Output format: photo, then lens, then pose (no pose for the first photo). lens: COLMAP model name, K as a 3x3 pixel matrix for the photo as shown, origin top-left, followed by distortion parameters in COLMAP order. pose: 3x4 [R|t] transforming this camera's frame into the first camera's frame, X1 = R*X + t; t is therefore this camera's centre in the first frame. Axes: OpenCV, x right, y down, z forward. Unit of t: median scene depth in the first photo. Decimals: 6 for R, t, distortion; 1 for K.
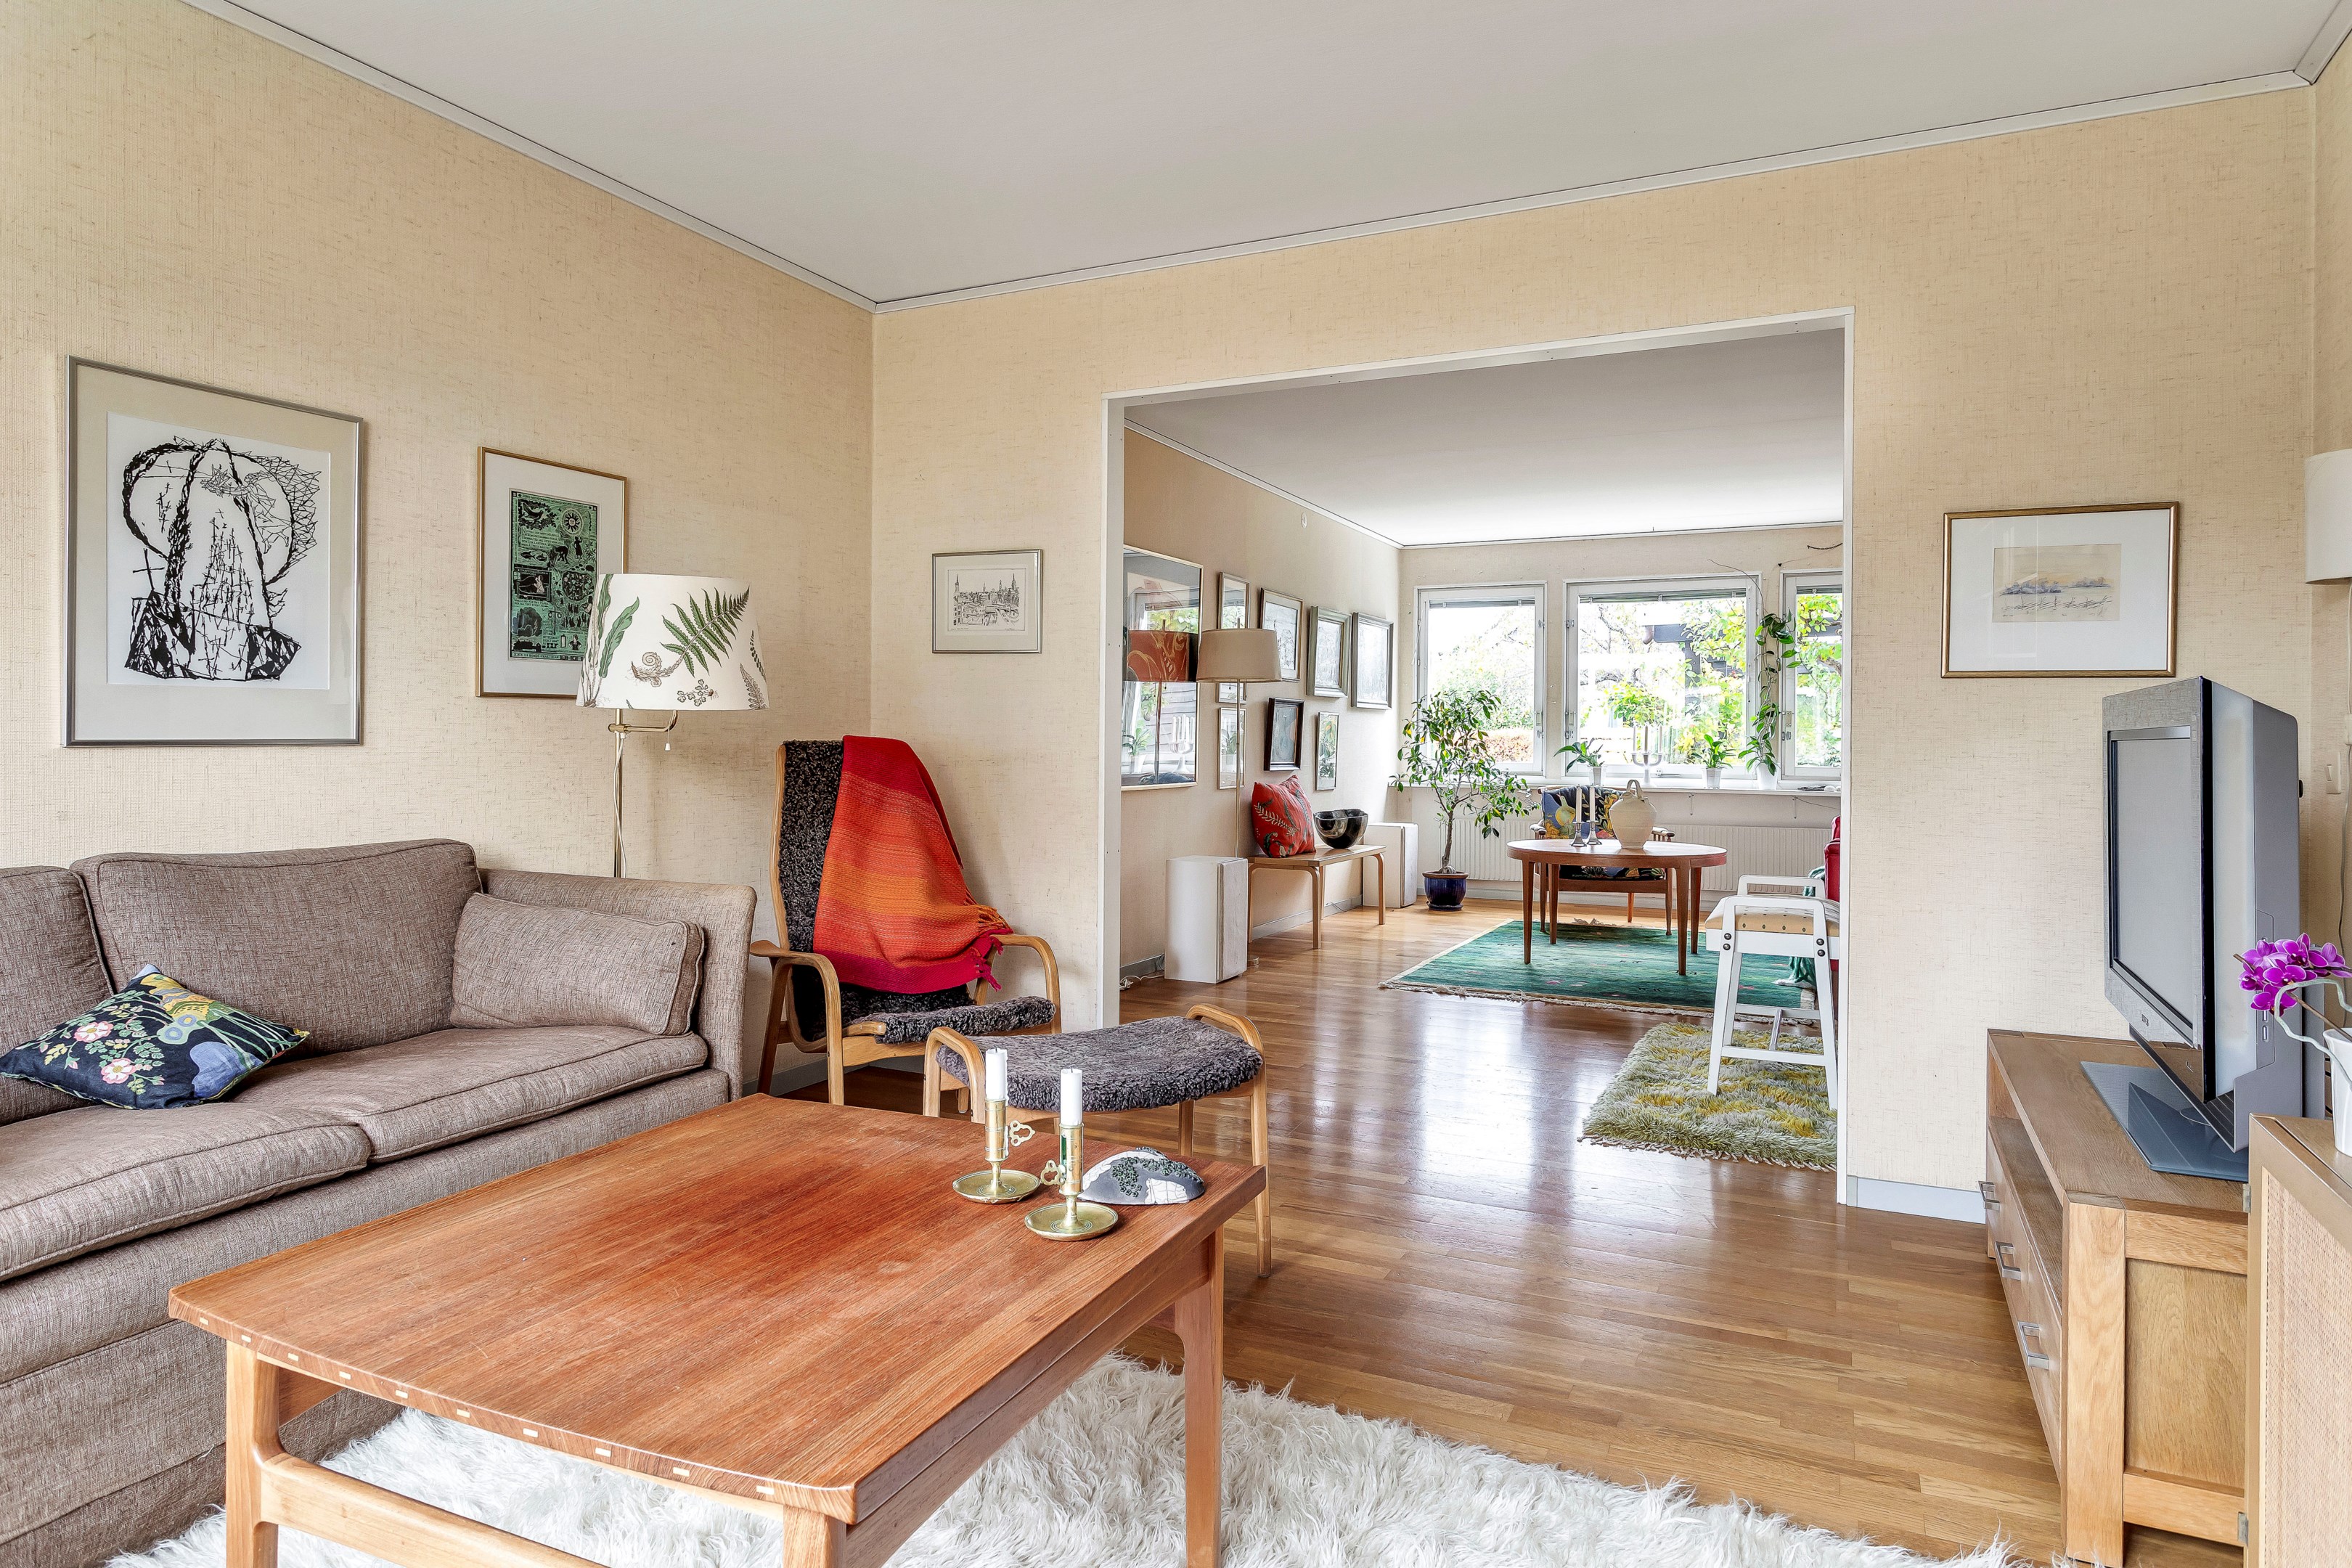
lens RADIAL K [[1410.9, 0, 1166.4], [0, 1410.9, 769.9], [0, 0, 1]] dist [0.010009, 0.002320]
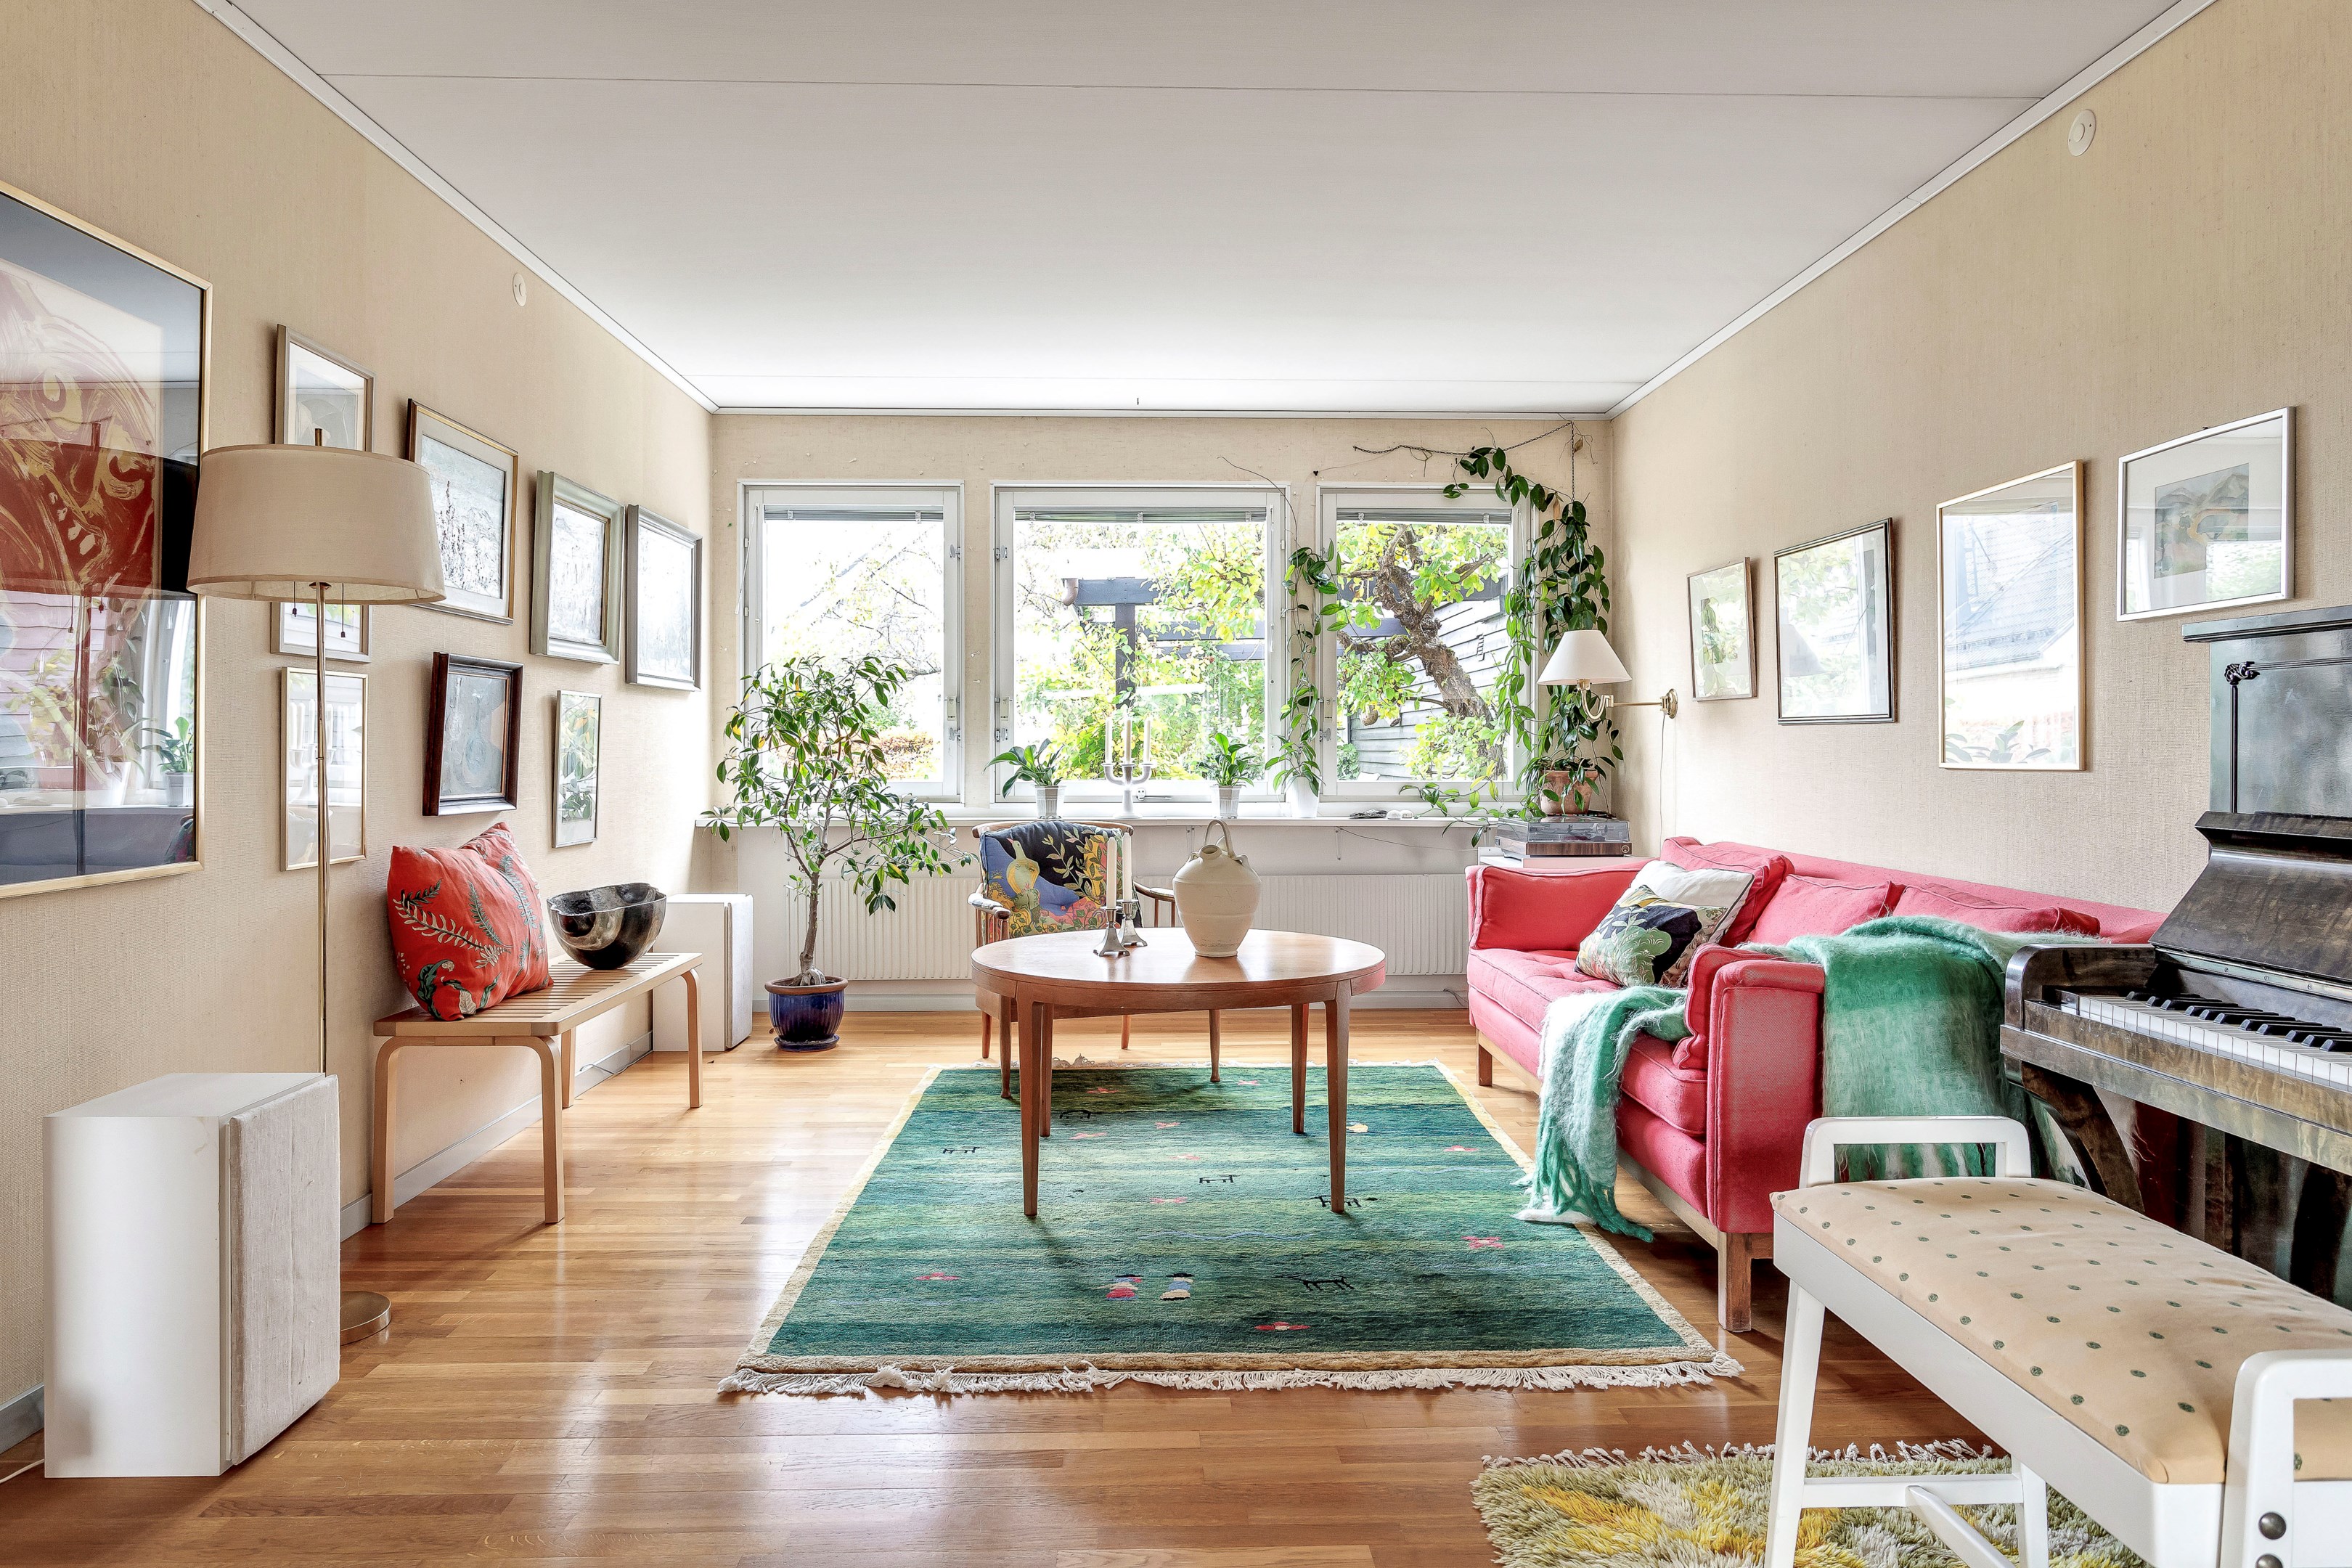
lens RADIAL K [[1410.9, 0, 1139.6], [0, 1410.9, 753.5], [0, 0, 1]] dist [0.010009, 0.002320]
pose [[0.884649, -0.009586, 0.466159, 0.055976], [0.016767, 0.999796, -0.011260, -0.009430], [-0.465956, 0.017778, 0.884629, 0.456538]]
